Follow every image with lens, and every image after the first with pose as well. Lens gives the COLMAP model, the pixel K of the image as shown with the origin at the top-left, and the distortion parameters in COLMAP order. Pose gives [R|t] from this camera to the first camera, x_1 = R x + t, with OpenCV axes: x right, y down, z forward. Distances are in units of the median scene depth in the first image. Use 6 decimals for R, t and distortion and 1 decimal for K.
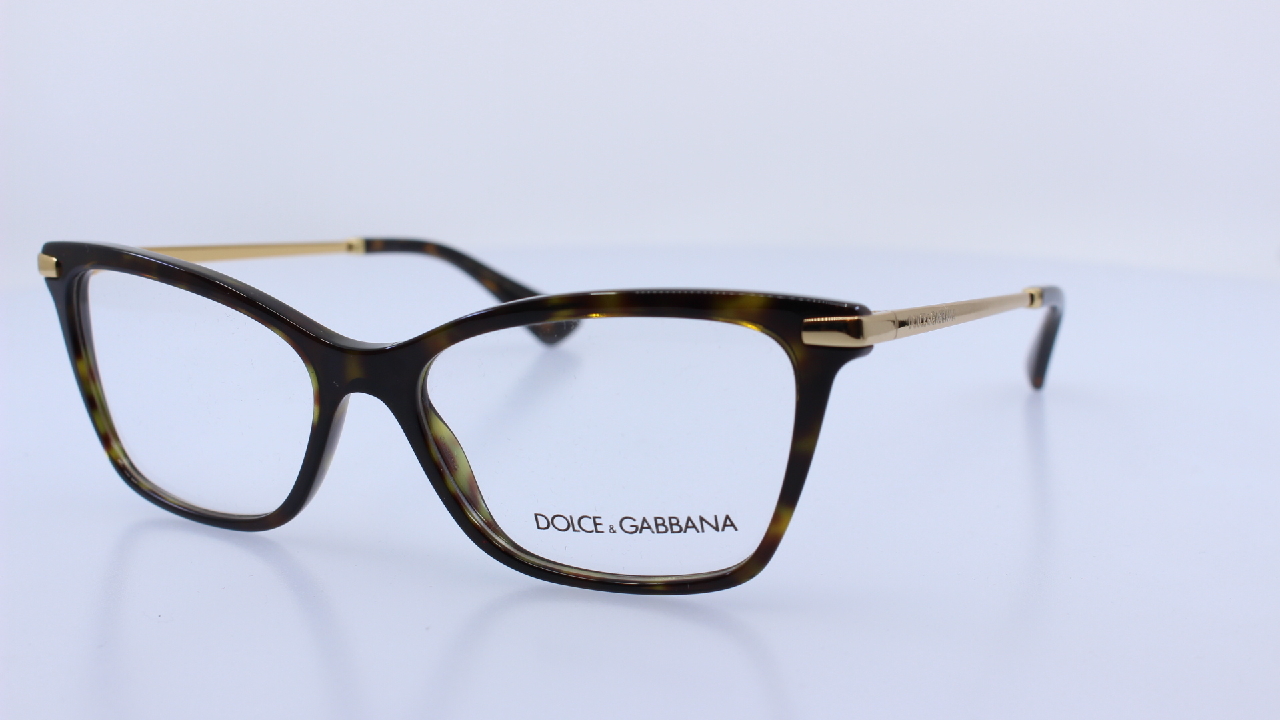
lens RADIAL K [[1654.0, 0, 640.0], [0, 1654.0, 360.0], [0, 0, 1]] dist [-0.119736, -0.012365]
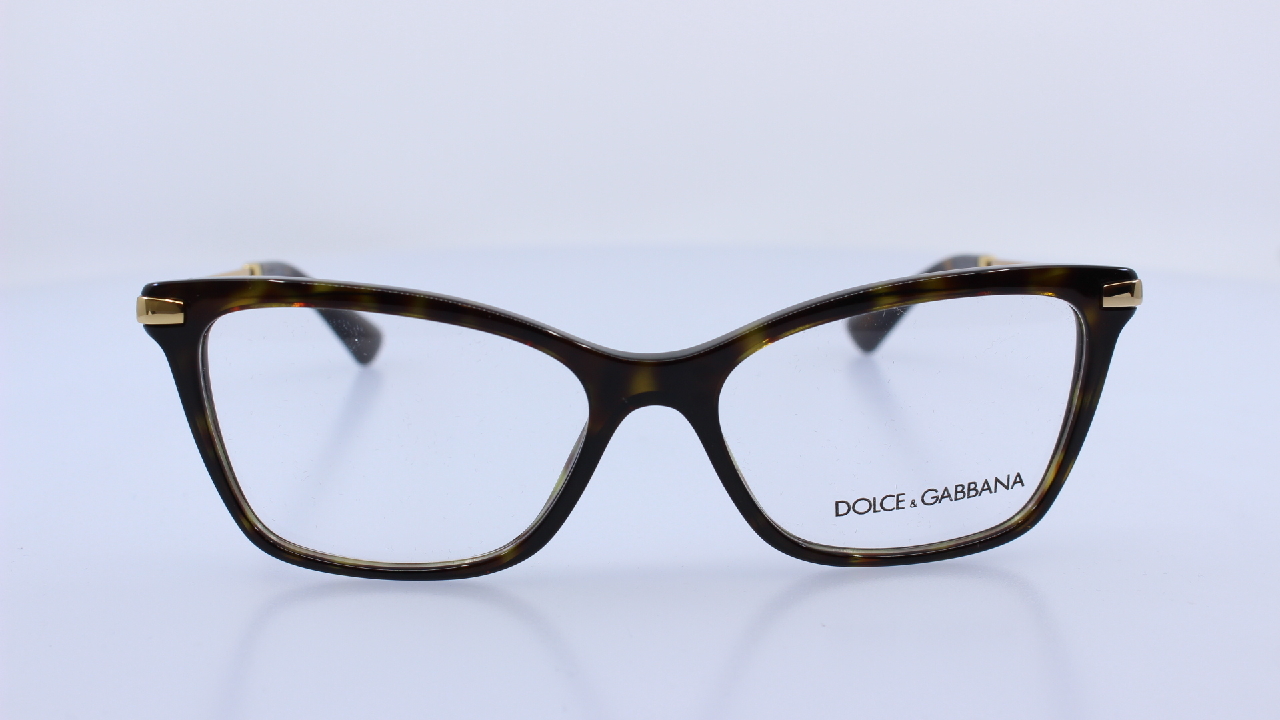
lens RADIAL K [[1654.0, 0, 640.0], [0, 1654.0, 360.0], [0, 0, 1]] dist [-0.119736, -0.012365]
pose [[0.869202, -0.103493, 0.483505, -0.668080], [0.105006, 0.994181, 0.024032, -0.031920], [-0.483179, 0.029882, 0.875012, 0.166458]]
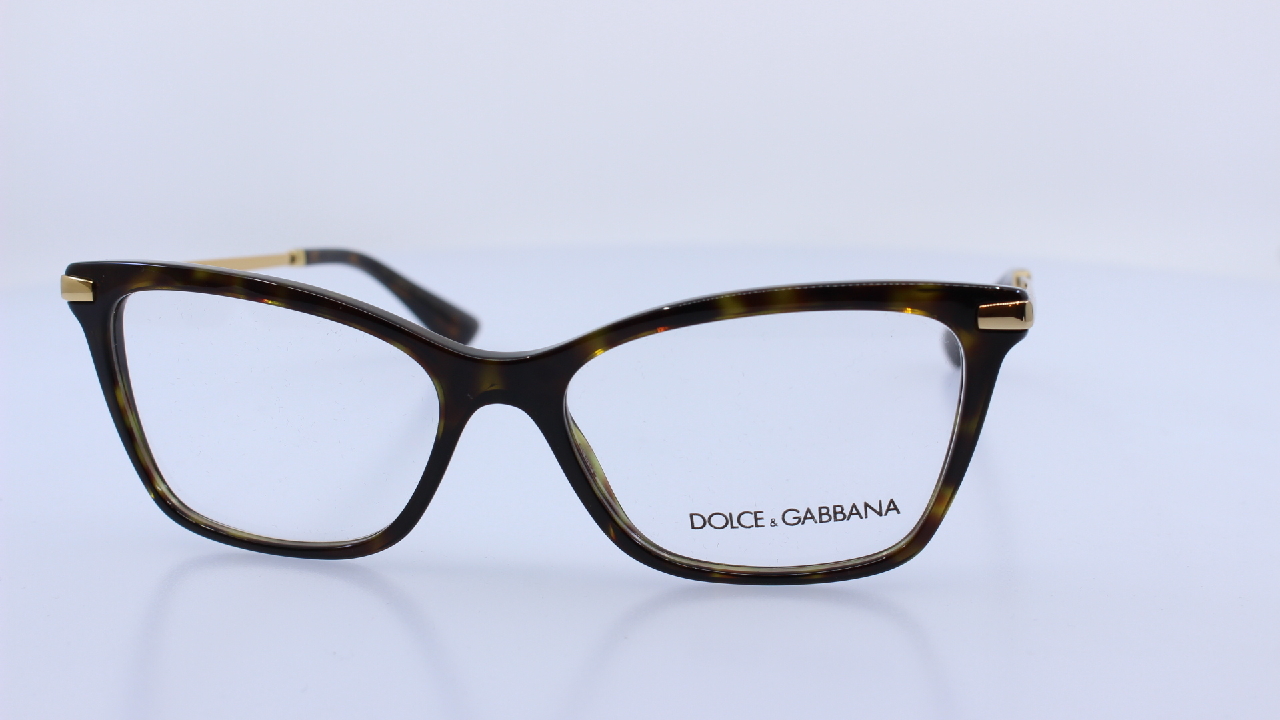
lens RADIAL K [[1654.0, 0, 640.0], [0, 1654.0, 360.0], [0, 0, 1]] dist [-0.119736, -0.012365]
pose [[0.966877, -0.053882, 0.249492, -0.344743], [0.054198, 0.998514, 0.005606, -0.007158], [-0.249424, 0.008102, 0.968361, 0.040725]]
